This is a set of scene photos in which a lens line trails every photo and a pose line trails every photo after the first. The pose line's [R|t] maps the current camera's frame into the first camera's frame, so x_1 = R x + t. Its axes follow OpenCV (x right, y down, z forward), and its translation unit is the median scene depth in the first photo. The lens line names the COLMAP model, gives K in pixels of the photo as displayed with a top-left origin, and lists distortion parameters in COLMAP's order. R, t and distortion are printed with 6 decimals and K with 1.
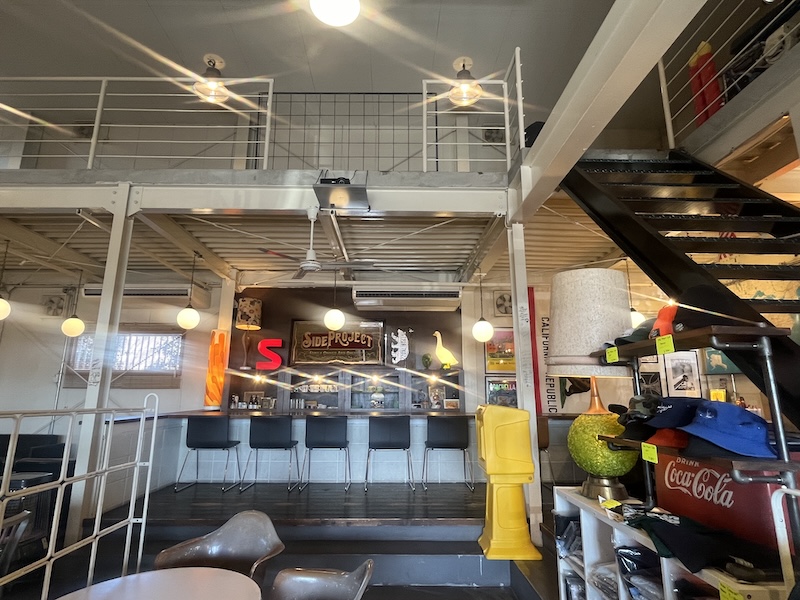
lens RADIAL K [[429.9, 0, 396.0], [0, 429.9, 299.0], [0, 0, 1]] dist [0.002323, -0.000346]
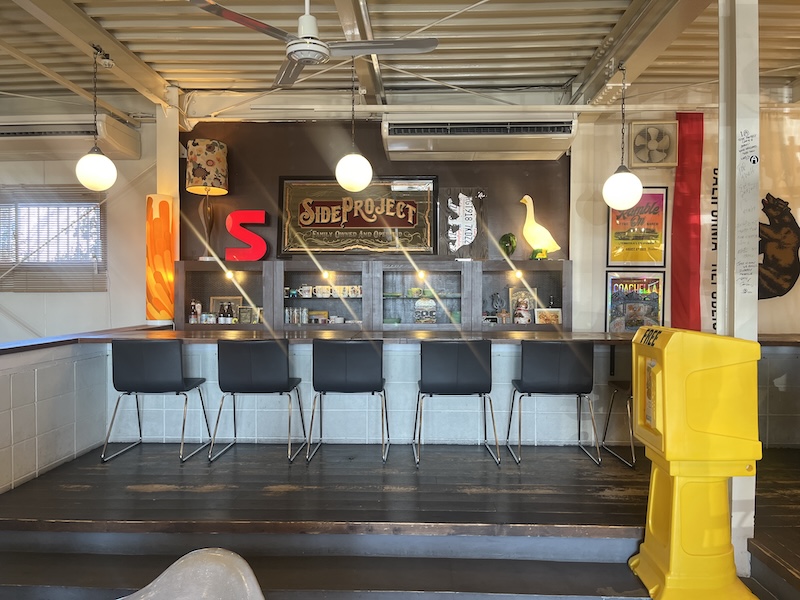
lens RADIAL K [[606.2, 0, 397.6], [0, 606.2, 302.8], [0, 0, 1]] dist [0.101008, -0.134429]
pose [[0.998542, 0.000276, -0.053980, -0.037330], [0.012165, 0.973115, 0.229997, 0.026099], [0.052593, -0.230318, 0.971693, 0.163232]]
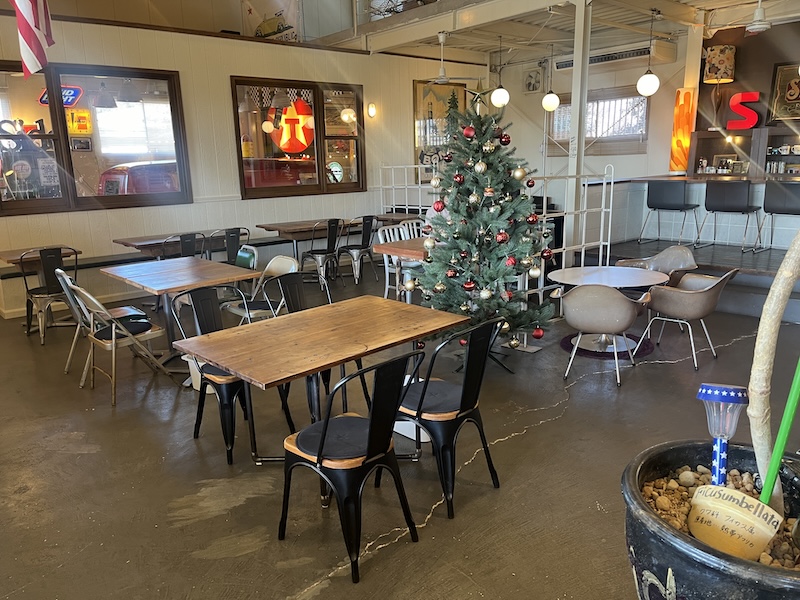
lens RADIAL K [[606.2, 0, 397.6], [0, 606.2, 302.8], [0, 0, 1]] dist [0.101008, -0.134429]
pose [[0.650669, 0.156537, -0.743051, 0.244299], [0.191187, 0.913230, 0.359804, -0.102641], [0.734899, -0.376175, 0.564283, -0.369346]]
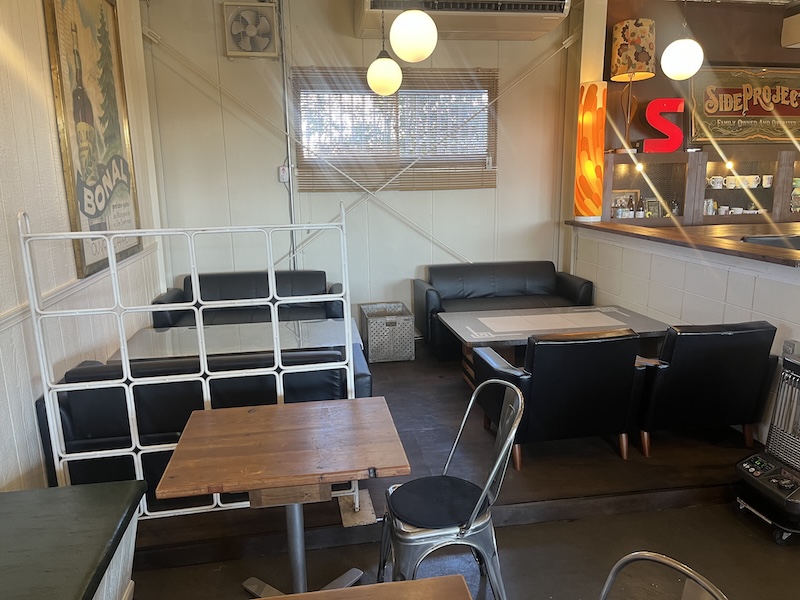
lens RADIAL K [[606.2, 0, 397.6], [0, 606.2, 302.8], [0, 0, 1]] dist [0.101008, -0.134429]
pose [[0.988133, -0.048507, 0.145738, -0.808049], [-0.014220, 0.915859, 0.401247, 0.018121], [-0.152939, -0.398558, 0.904301, 0.207937]]
